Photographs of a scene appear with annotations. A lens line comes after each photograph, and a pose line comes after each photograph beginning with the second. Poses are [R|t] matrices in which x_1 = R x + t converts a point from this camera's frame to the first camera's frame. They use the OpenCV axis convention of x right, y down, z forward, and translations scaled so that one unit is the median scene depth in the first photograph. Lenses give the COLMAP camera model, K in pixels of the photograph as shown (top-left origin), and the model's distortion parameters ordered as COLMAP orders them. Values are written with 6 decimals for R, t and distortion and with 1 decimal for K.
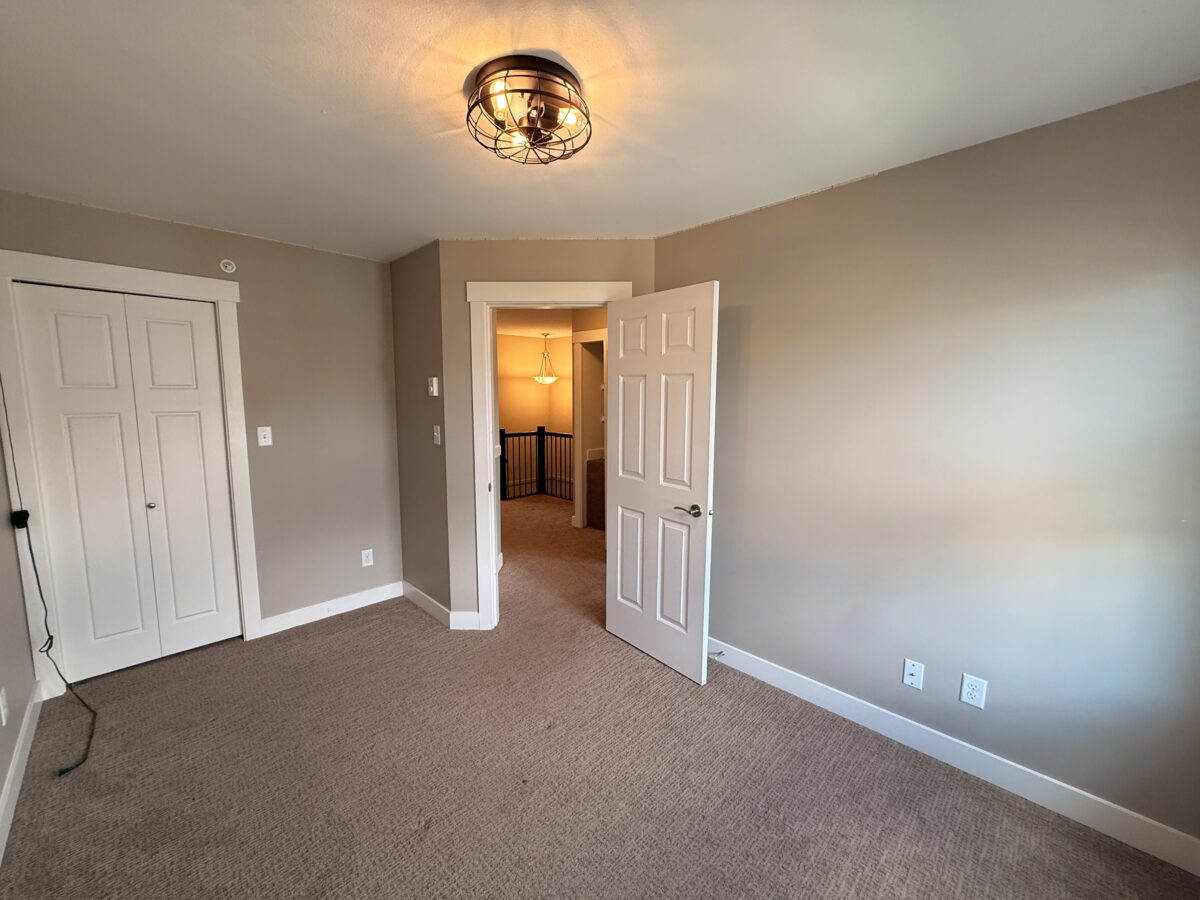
lens RADIAL K [[479.6, 0, 597.2], [0, 479.6, 447.8], [0, 0, 1]] dist [0.001035, 0.000189]
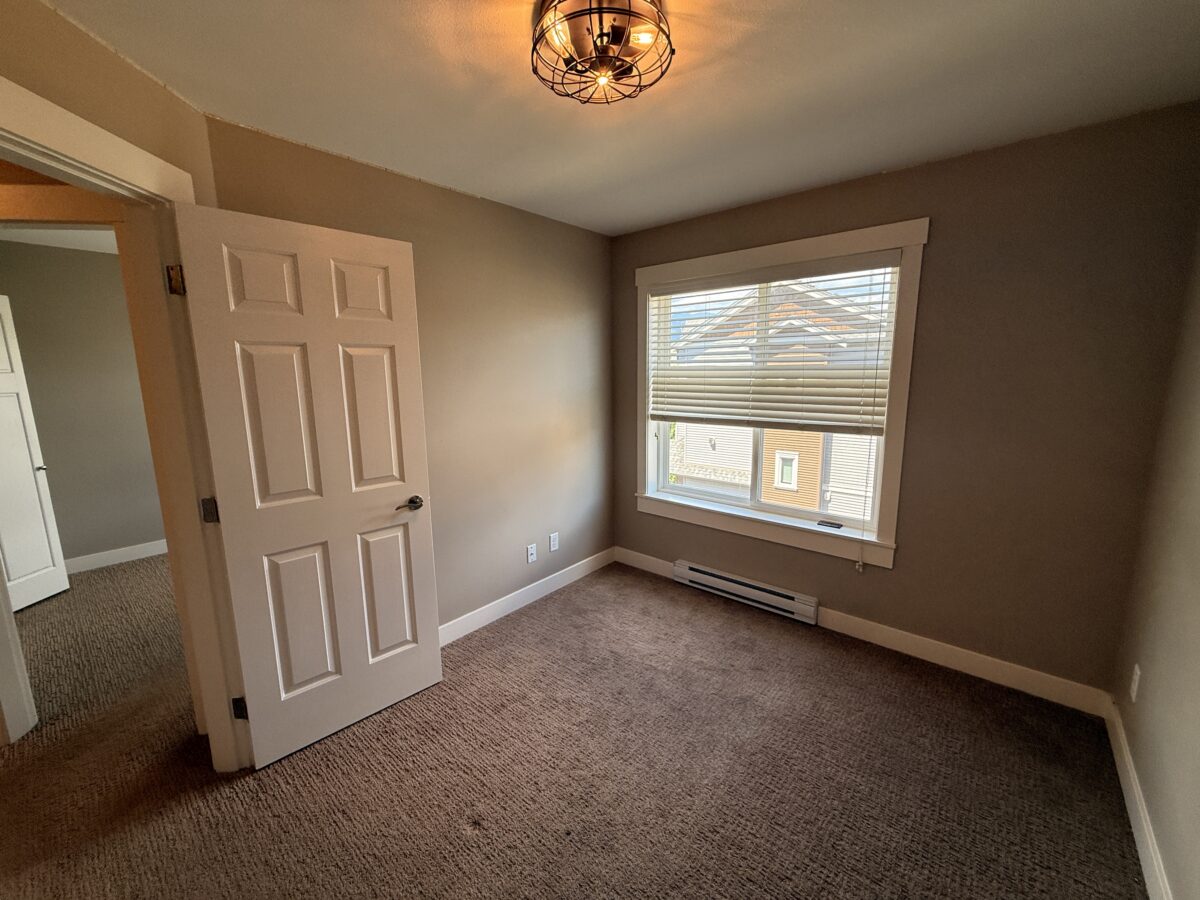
lens RADIAL K [[479.6, 0, 597.2], [0, 479.6, 447.8], [0, 0, 1]] dist [0.001035, 0.000189]
pose [[-0.073590, -0.163242, 0.983838, -0.668588], [0.132224, 0.976206, 0.171866, -0.075028], [-0.988484, 0.142735, -0.050254, 0.689904]]
